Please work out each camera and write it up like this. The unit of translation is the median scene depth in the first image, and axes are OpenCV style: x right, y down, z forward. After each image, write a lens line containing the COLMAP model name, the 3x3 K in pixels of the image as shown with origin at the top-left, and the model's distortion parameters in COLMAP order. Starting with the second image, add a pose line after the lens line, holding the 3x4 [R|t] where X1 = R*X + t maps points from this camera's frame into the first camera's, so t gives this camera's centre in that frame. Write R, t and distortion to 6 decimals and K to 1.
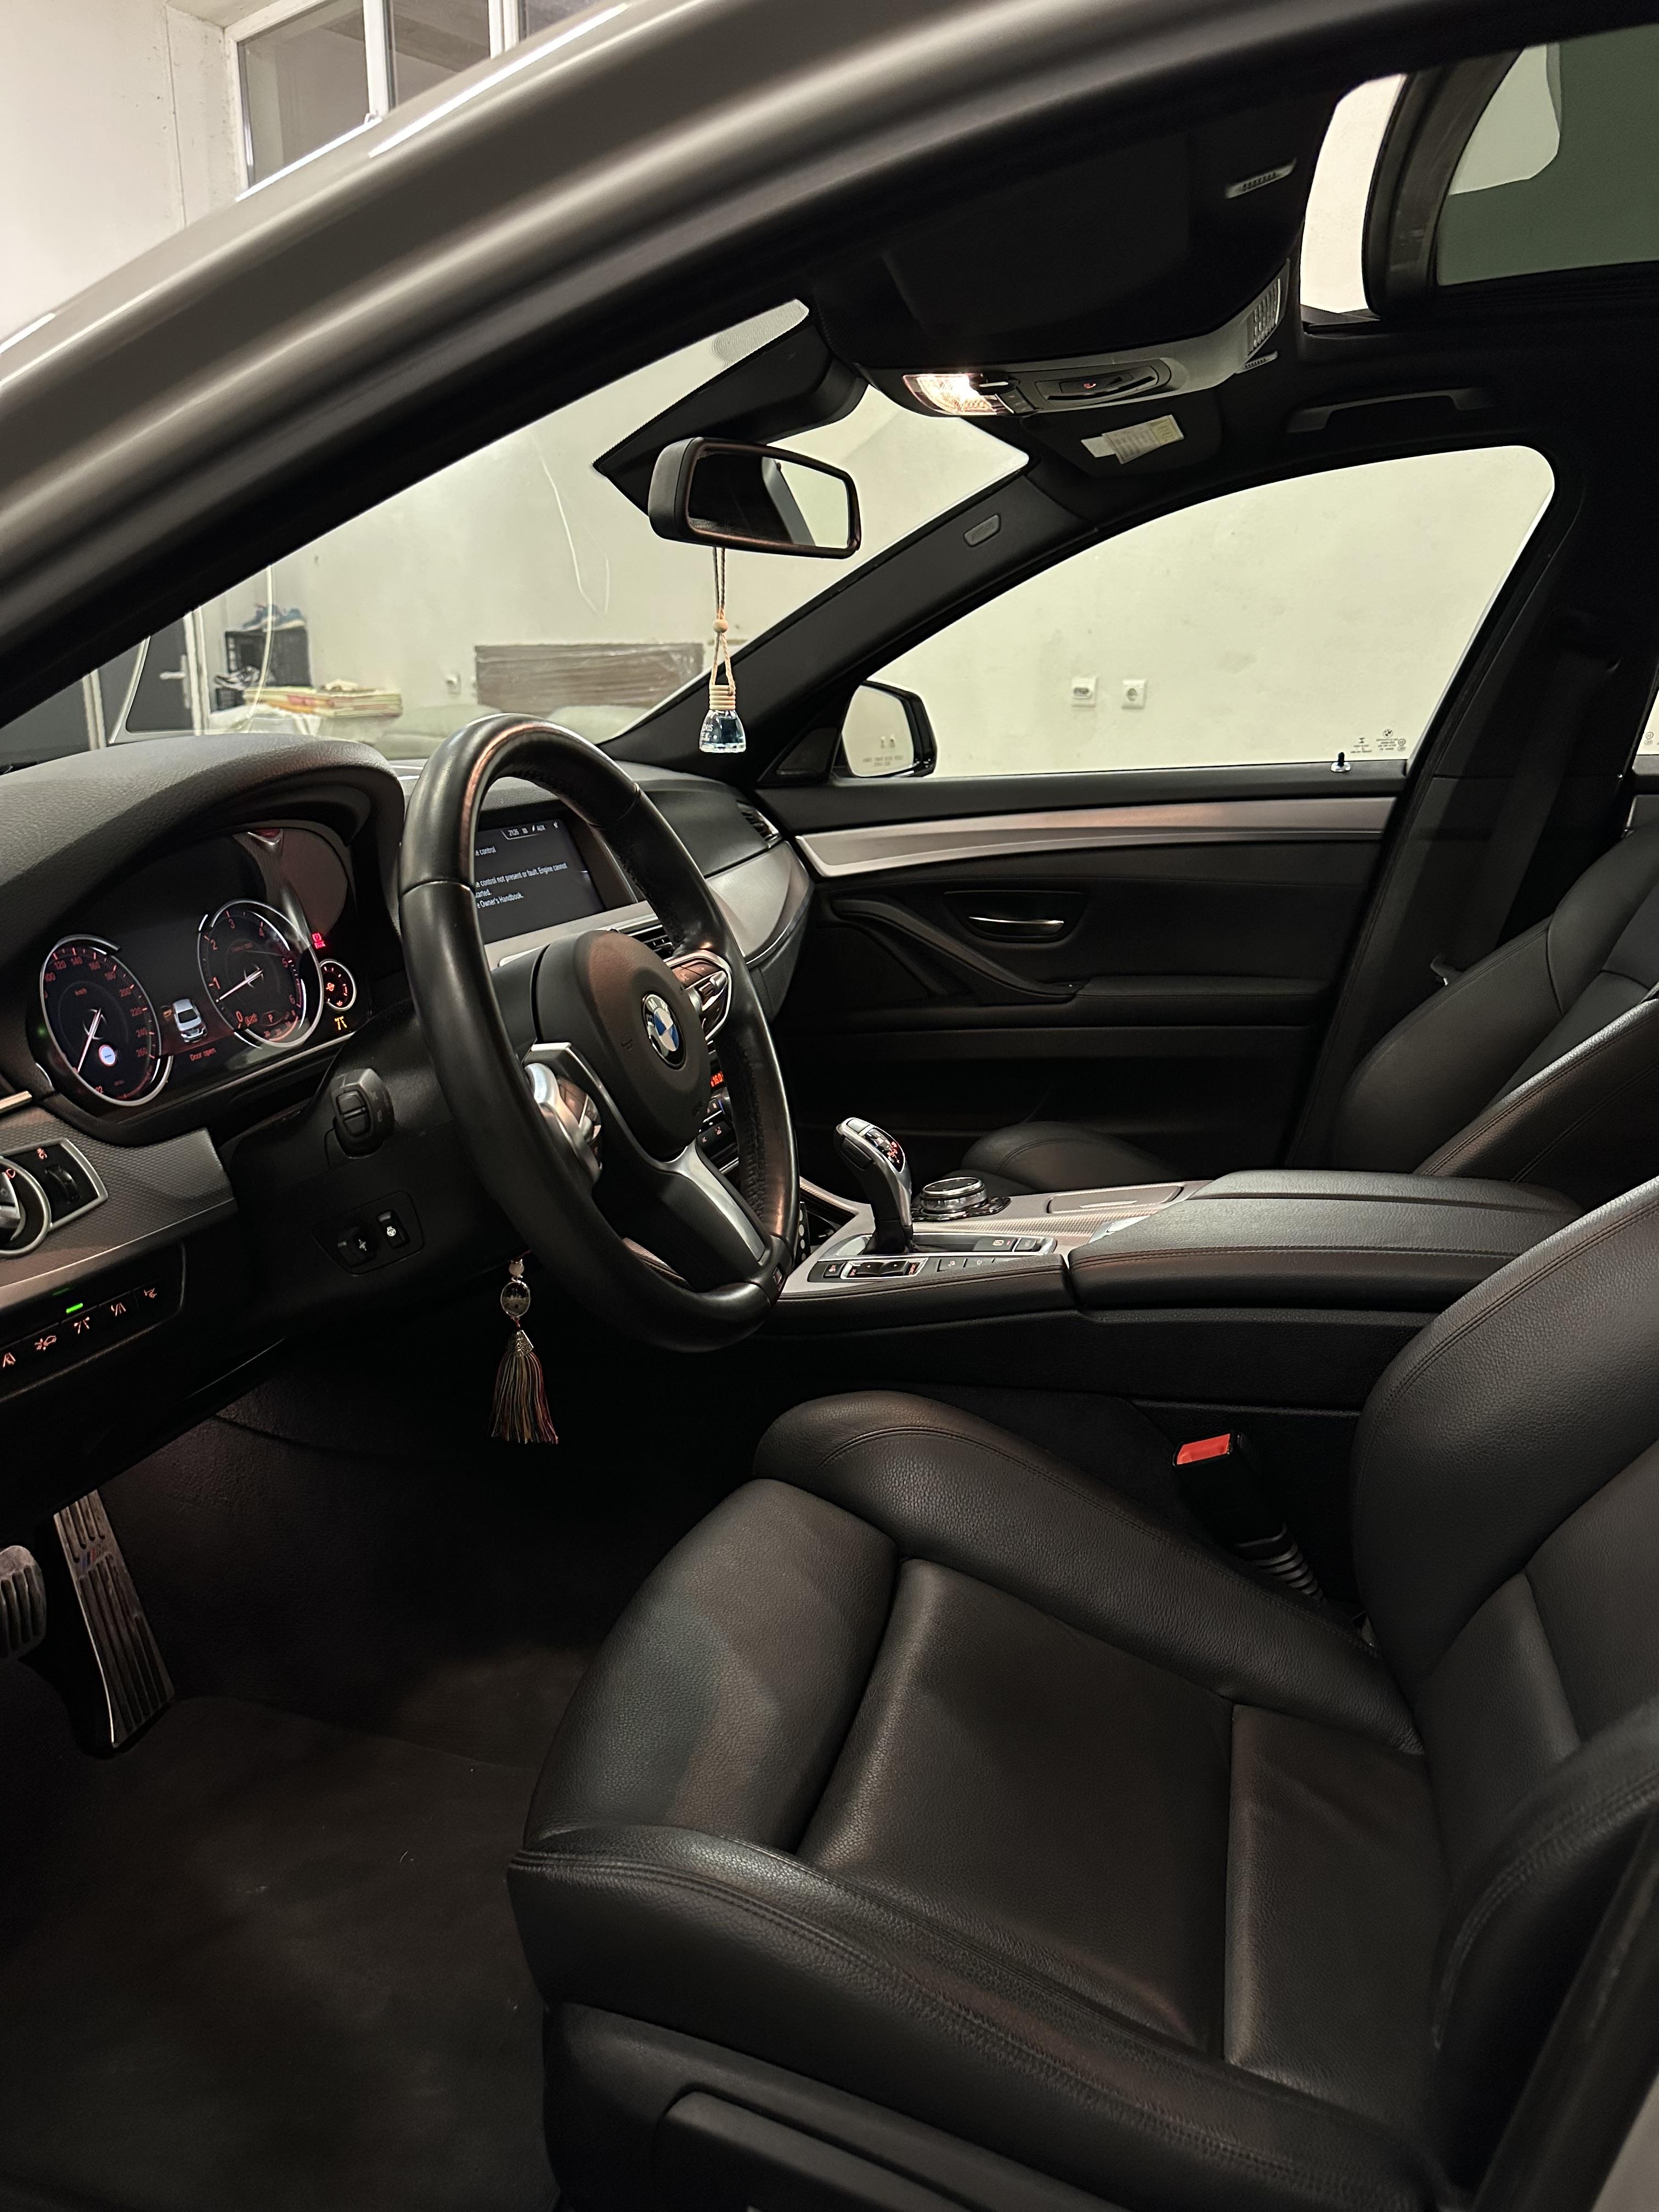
lens RADIAL K [[1516.8, 0, 812.4], [0, 1516.8, 1105.8], [0, 0, 1]] dist [0.104667, -0.202978]
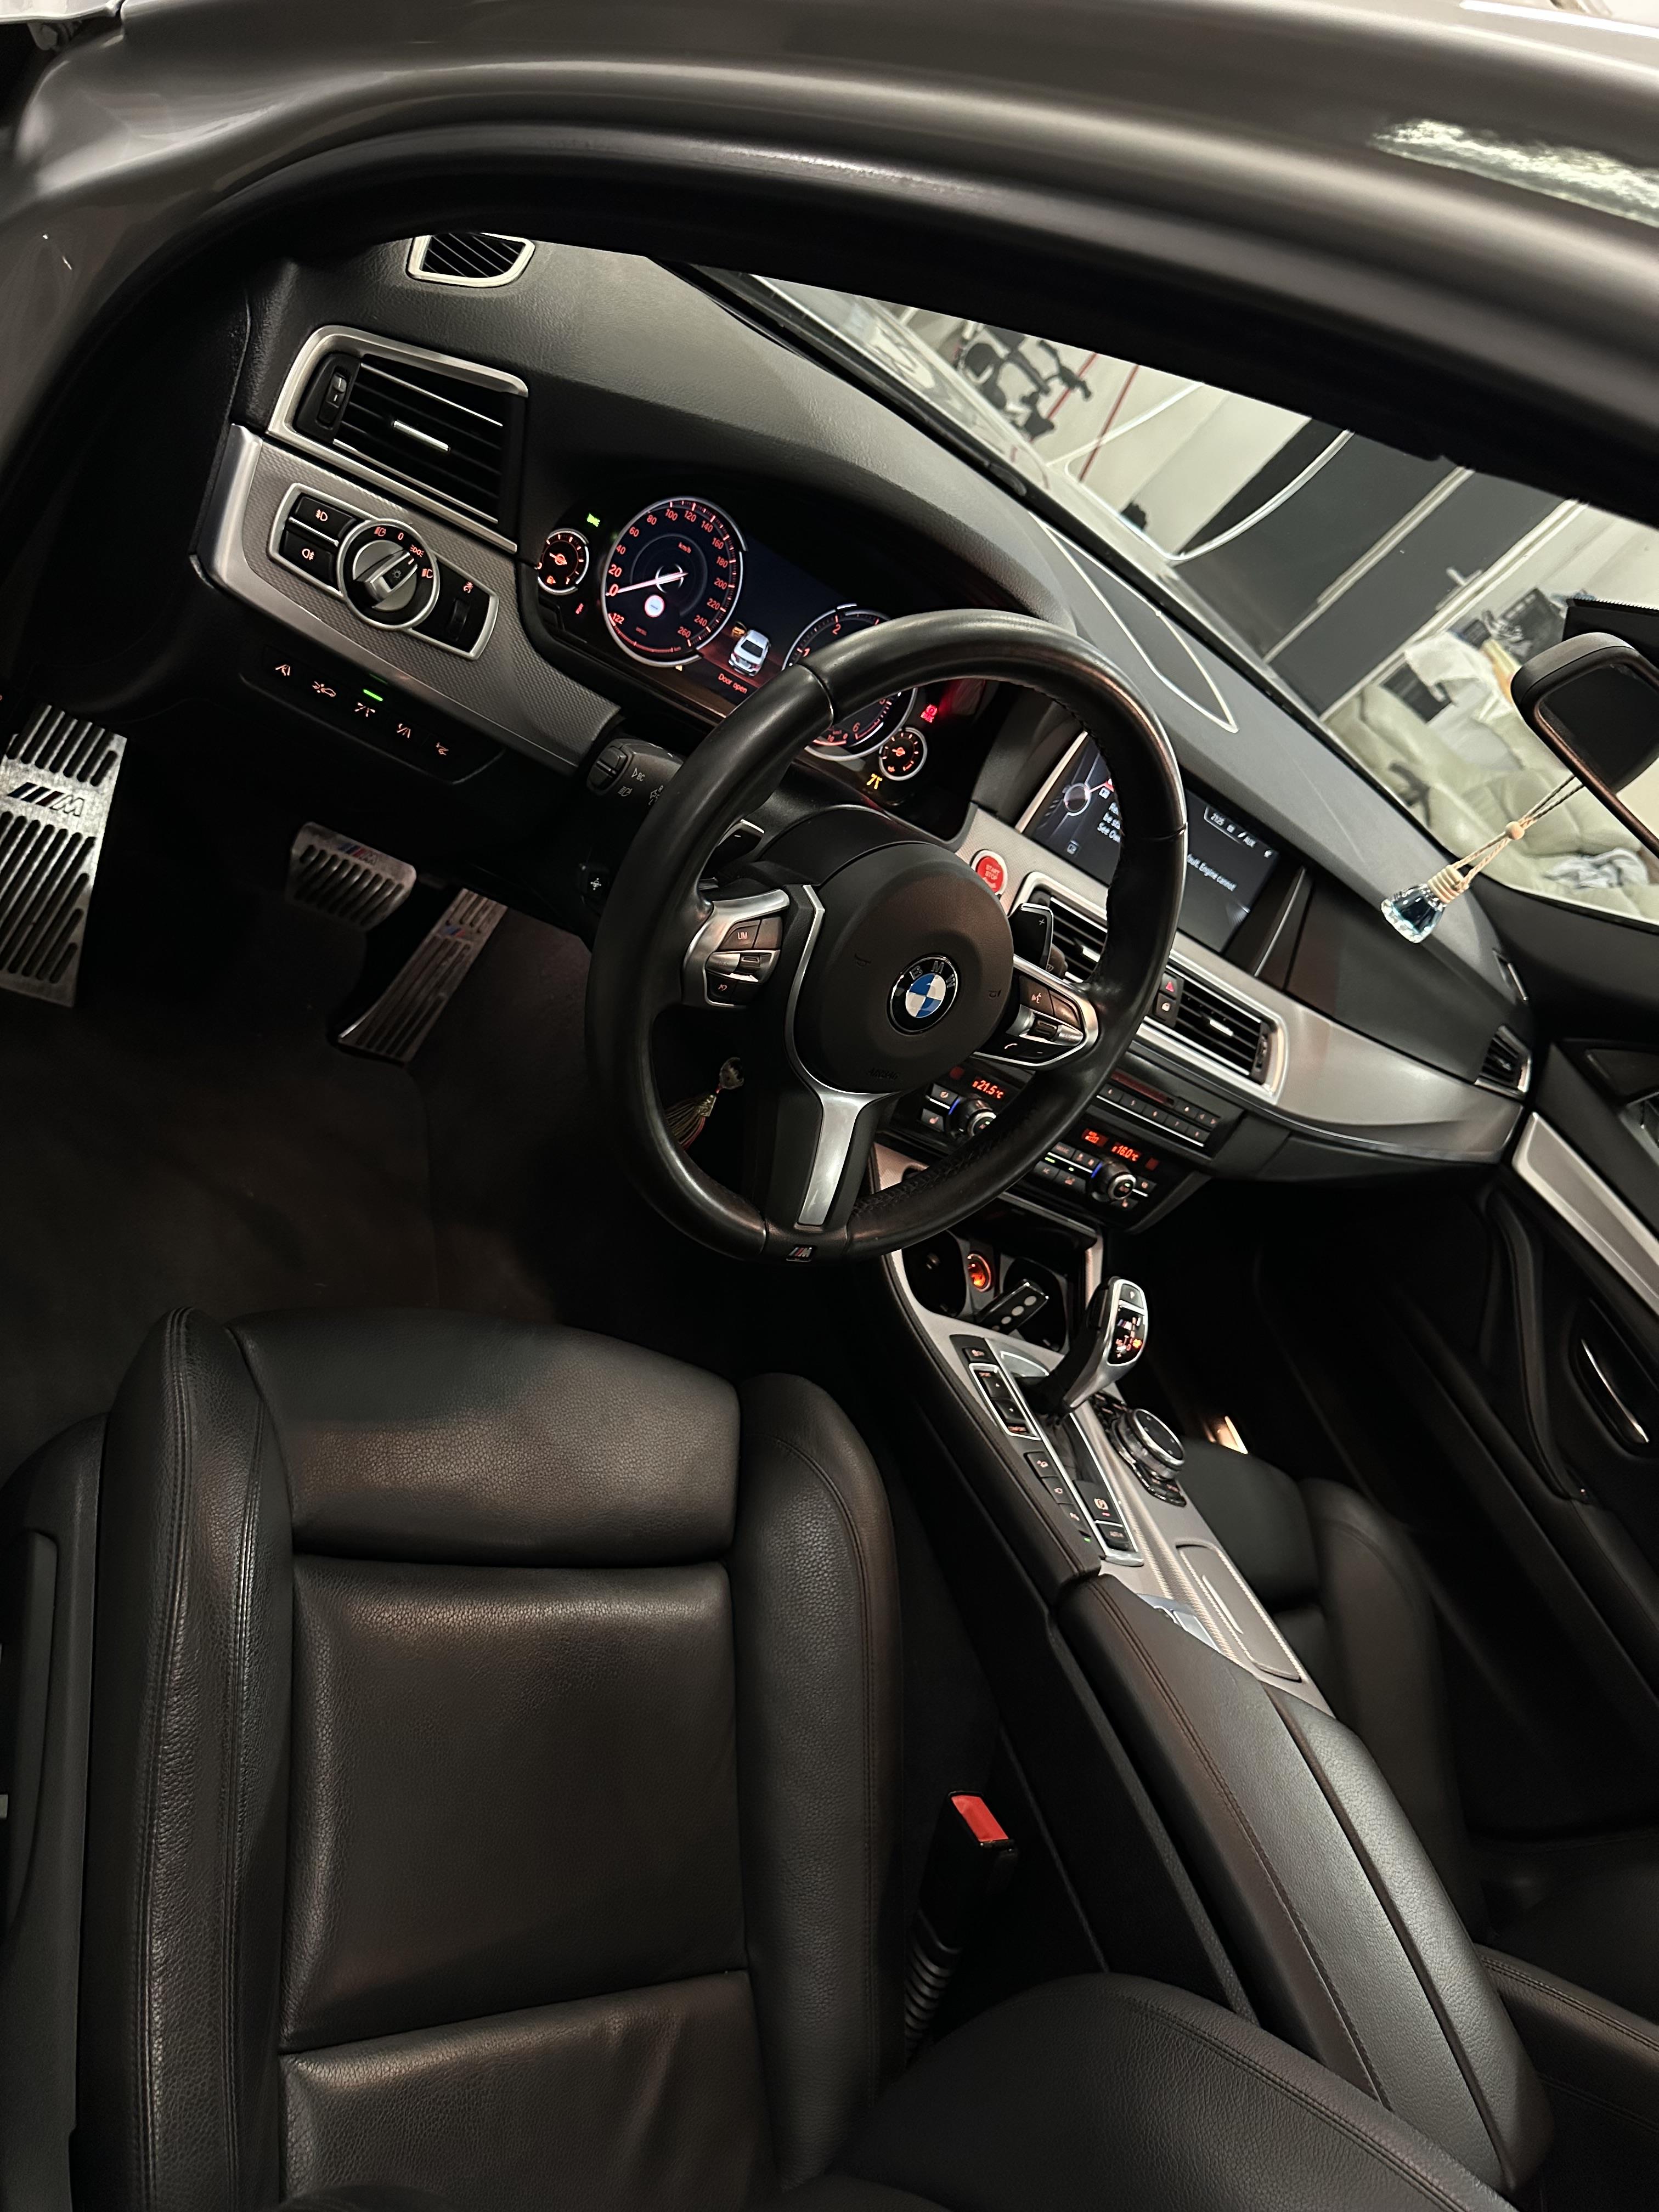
lens RADIAL K [[1516.8, 0, 812.4], [0, 1516.8, 1105.8], [0, 0, 1]] dist [0.104667, -0.202978]
pose [[0.466137, 0.803527, -0.370218, 0.196667], [-0.780686, 0.570454, 0.255170, -0.142197], [0.416228, 0.170079, 0.893212, 0.114202]]
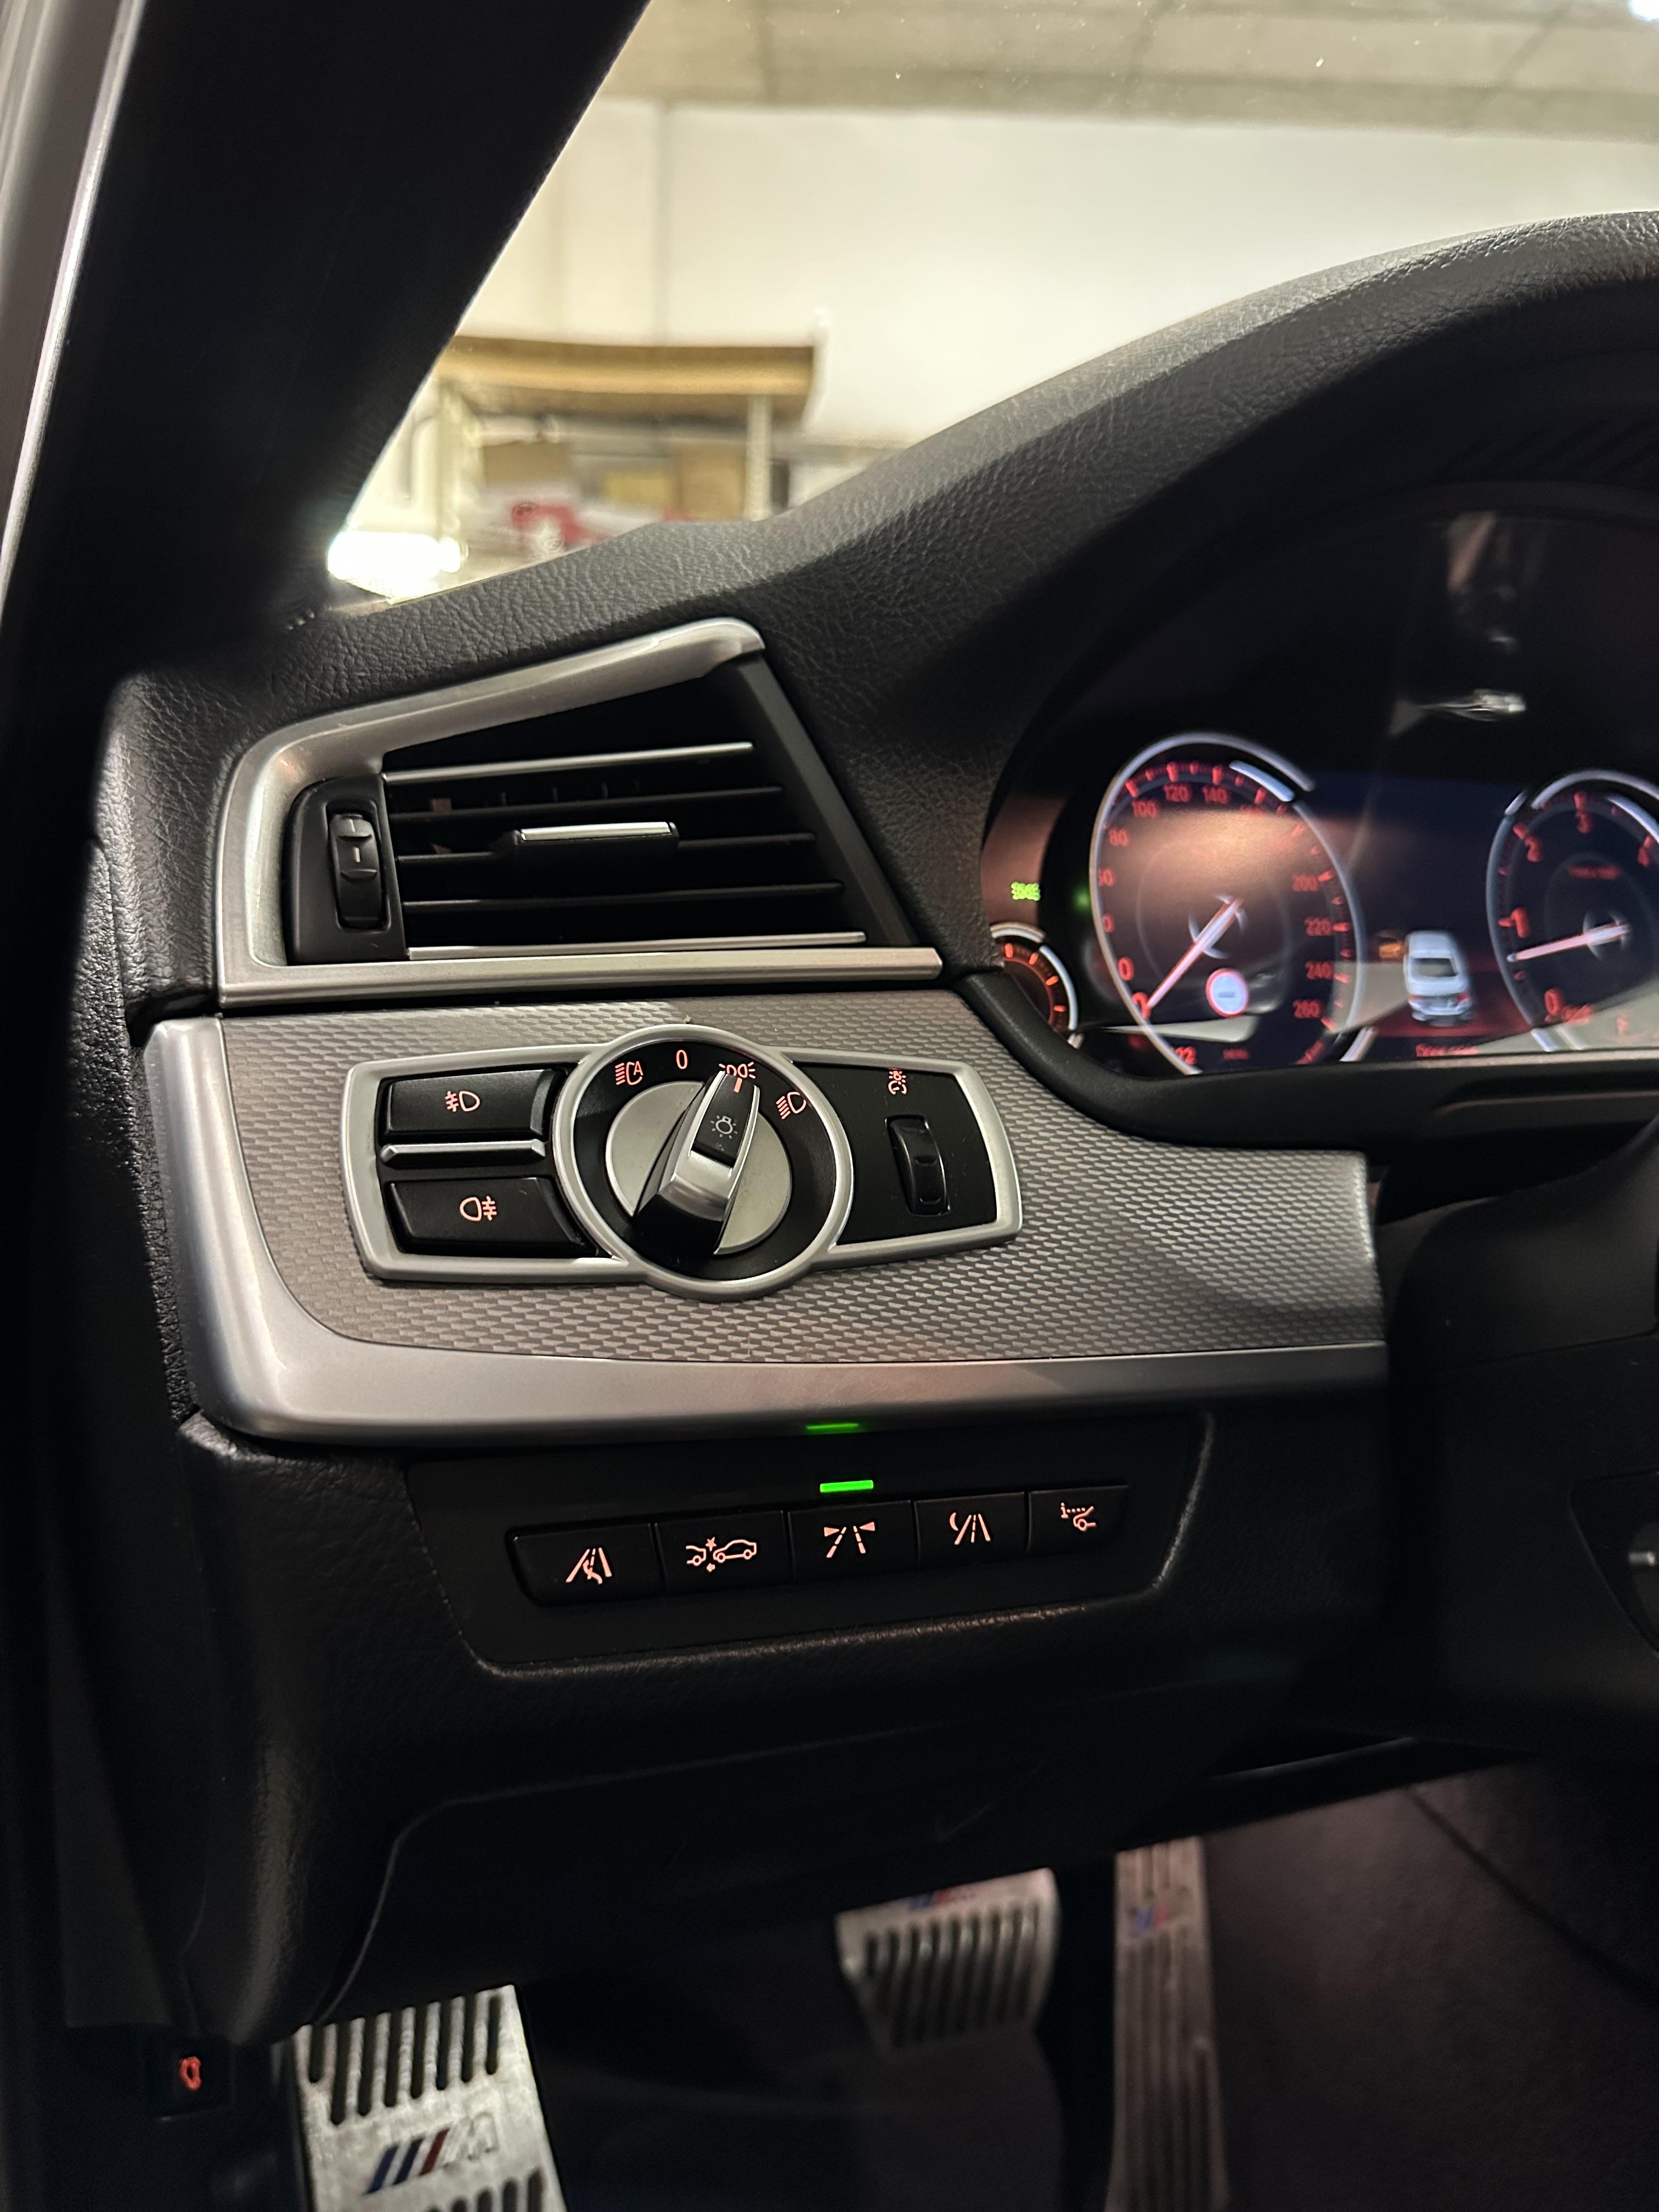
lens RADIAL K [[1571.8, 0, 827.2], [0, 1571.8, 1143.4], [0, 0, 1]] dist [0.083600, -0.128231]
pose [[0.653664, 0.138500, -0.744004, -0.128915], [-0.230708, 0.972783, -0.021606, 0.036801], [0.720762, 0.185771, 0.667826, 0.444387]]
